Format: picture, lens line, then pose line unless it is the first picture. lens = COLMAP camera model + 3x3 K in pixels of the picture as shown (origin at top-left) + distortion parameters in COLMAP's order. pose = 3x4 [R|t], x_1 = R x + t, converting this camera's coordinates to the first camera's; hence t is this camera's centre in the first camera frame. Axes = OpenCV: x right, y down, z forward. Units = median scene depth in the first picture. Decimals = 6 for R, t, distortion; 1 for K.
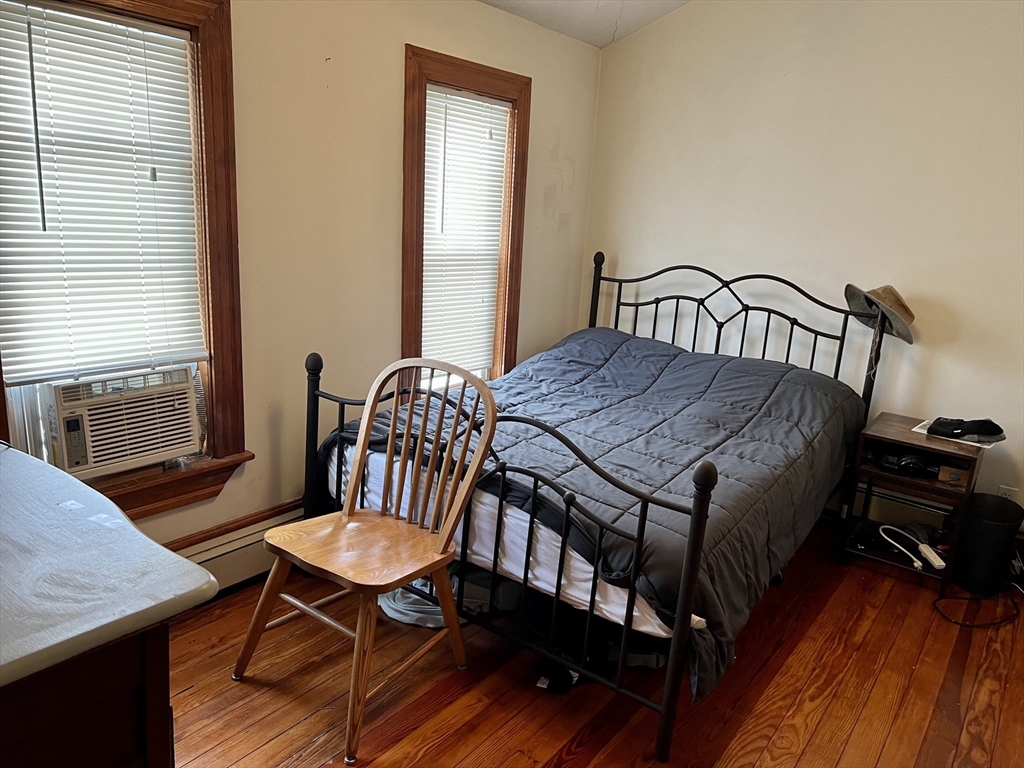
lens RADIAL K [[766.5, 0, 511.5], [0, 766.5, 382.9], [0, 0, 1]] dist [0.058198, -0.063868]
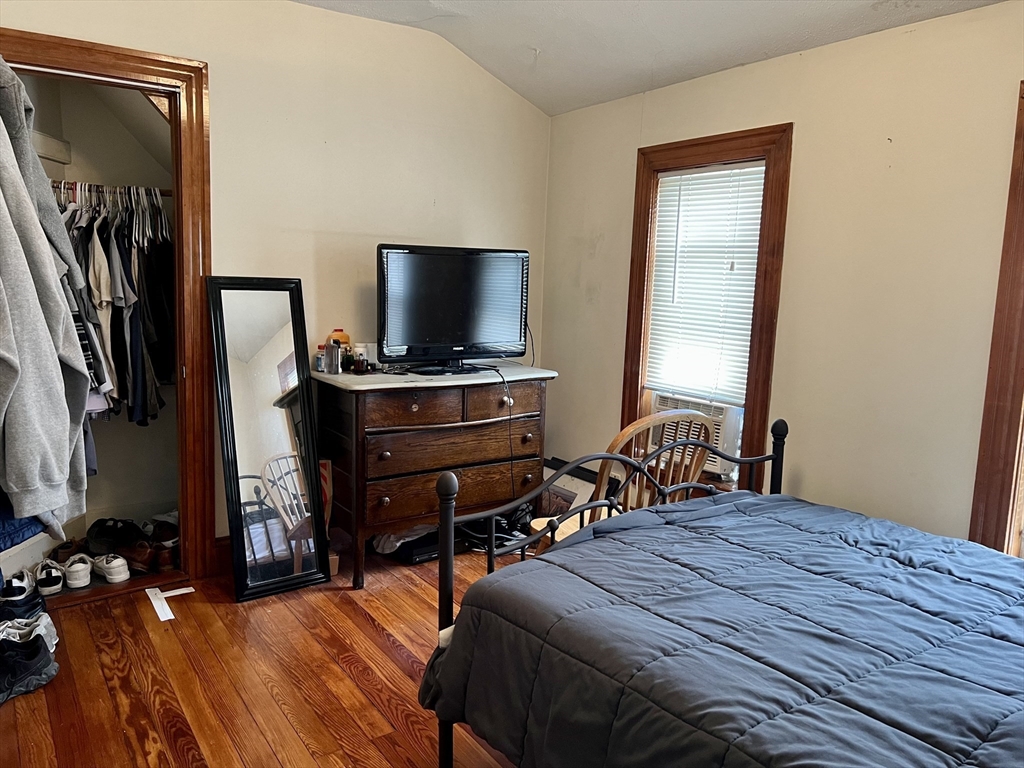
lens RADIAL K [[766.5, 0, 511.9], [0, 766.5, 383.0], [0, 0, 1]] dist [0.058198, -0.063868]
pose [[-0.312584, 0.060878, -0.947937, 1.008557], [-0.271759, 0.950500, 0.150656, -0.169779], [0.910186, 0.304703, -0.280567, 1.093051]]
